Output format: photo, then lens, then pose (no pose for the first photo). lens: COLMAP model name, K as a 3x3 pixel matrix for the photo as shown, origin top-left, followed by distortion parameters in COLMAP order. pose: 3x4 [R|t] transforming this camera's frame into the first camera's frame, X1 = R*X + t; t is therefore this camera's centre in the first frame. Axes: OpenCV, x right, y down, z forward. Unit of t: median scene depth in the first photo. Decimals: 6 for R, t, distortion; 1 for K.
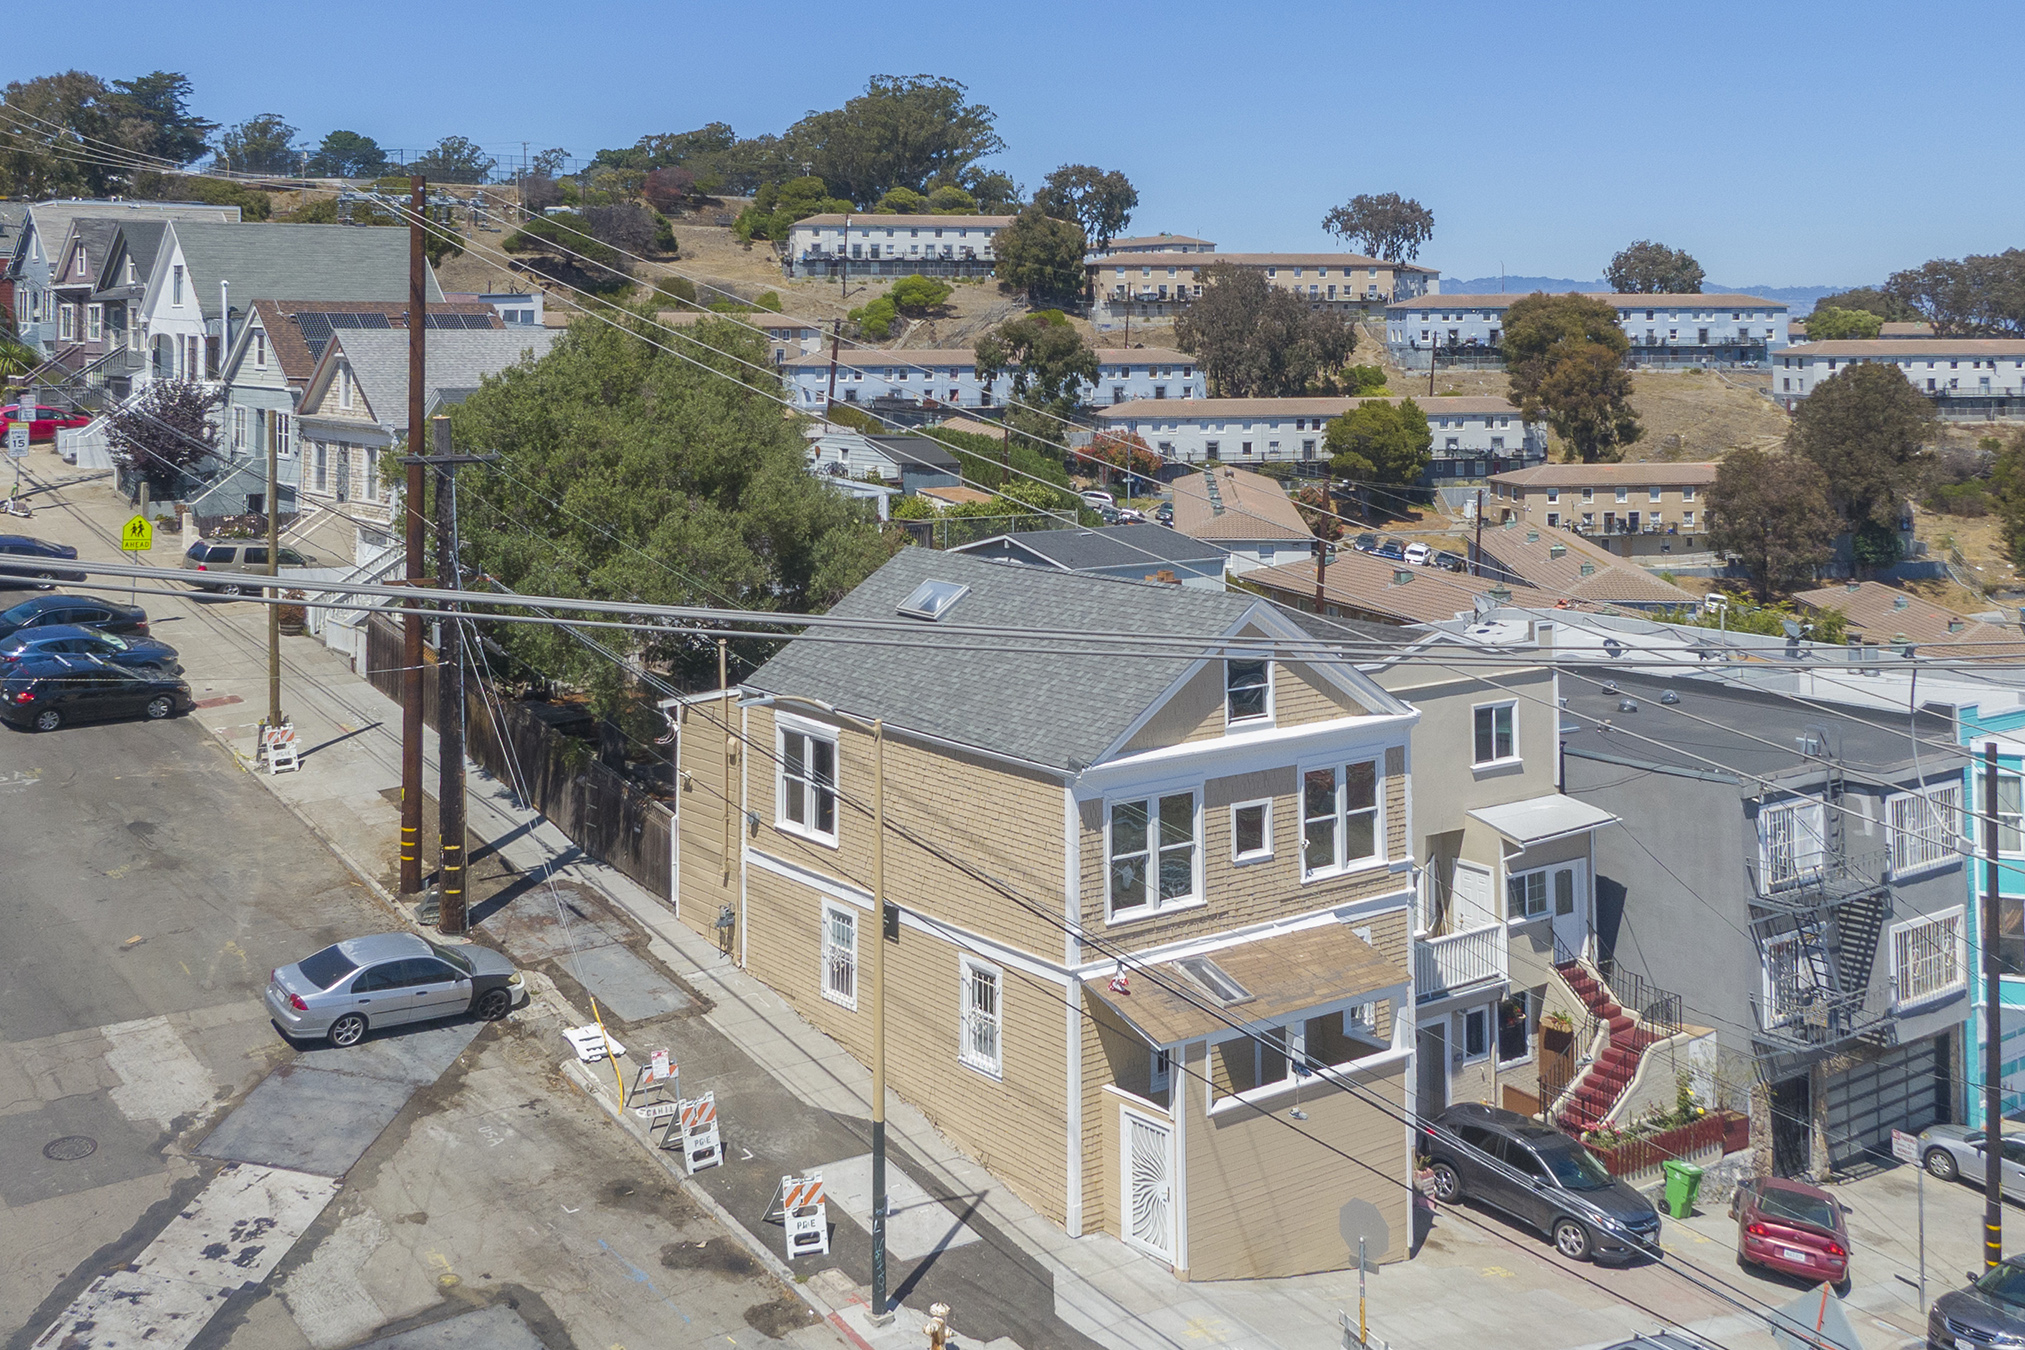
lens RADIAL K [[1412.1, 0, 1013.7], [0, 1412.1, 607.9], [0, 0, 1]] dist [0.040184, -0.038756]
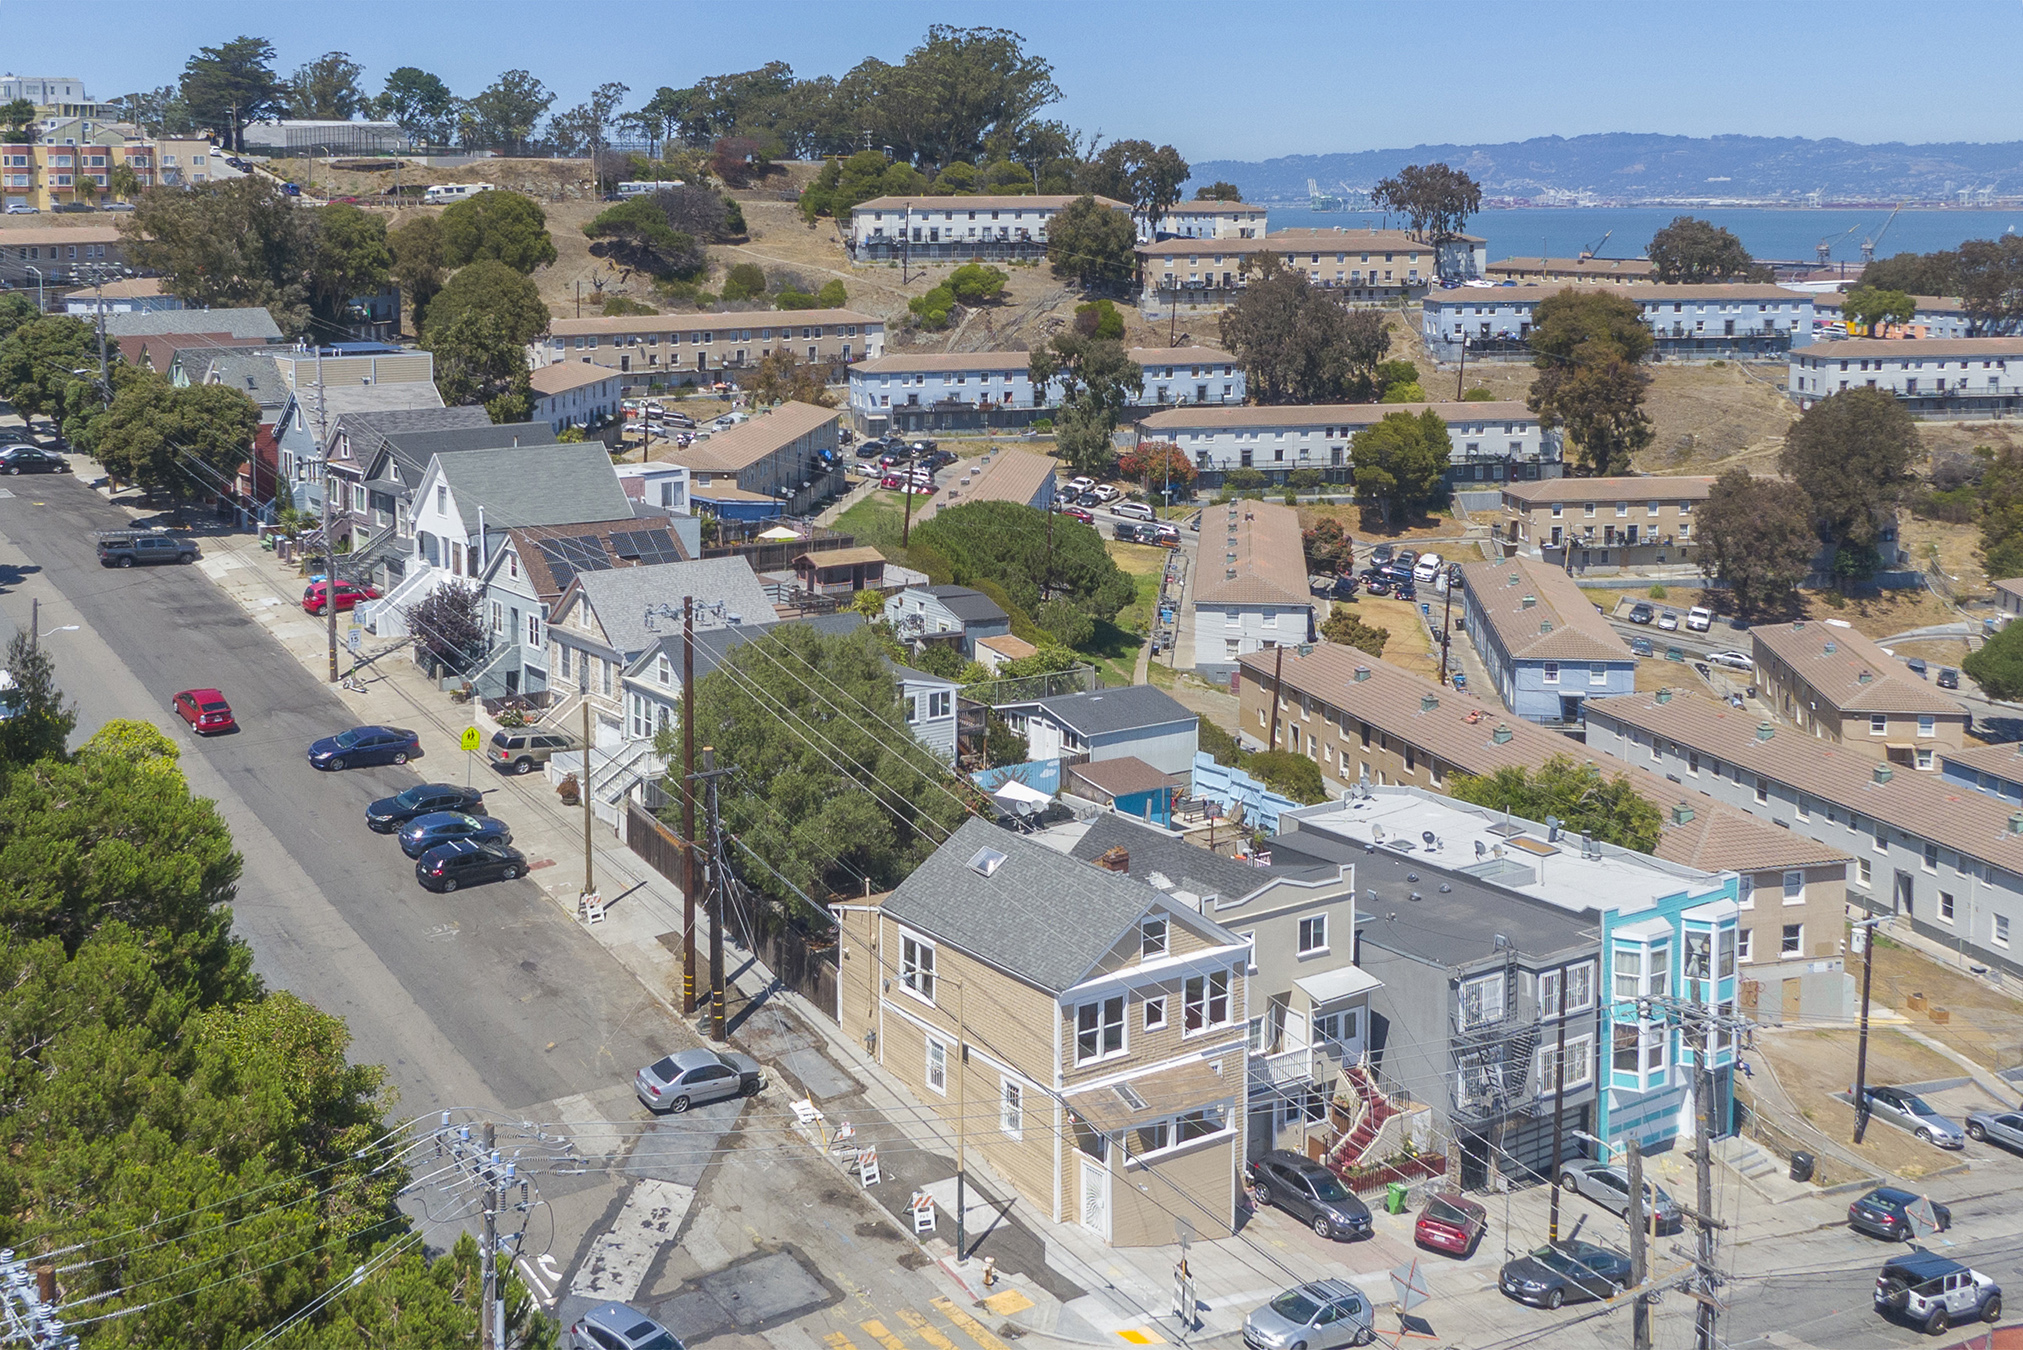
lens RADIAL K [[1293.1, 0, 1011.5], [0, 1293.1, 675.0], [0, 0, 1]] dist [0.034049, -0.029262]
pose [[0.999221, 0.006324, -0.038950, 0.036651], [-0.003994, 0.998213, 0.059617, -0.356562], [0.039258, -0.059415, 0.997461, -0.637042]]
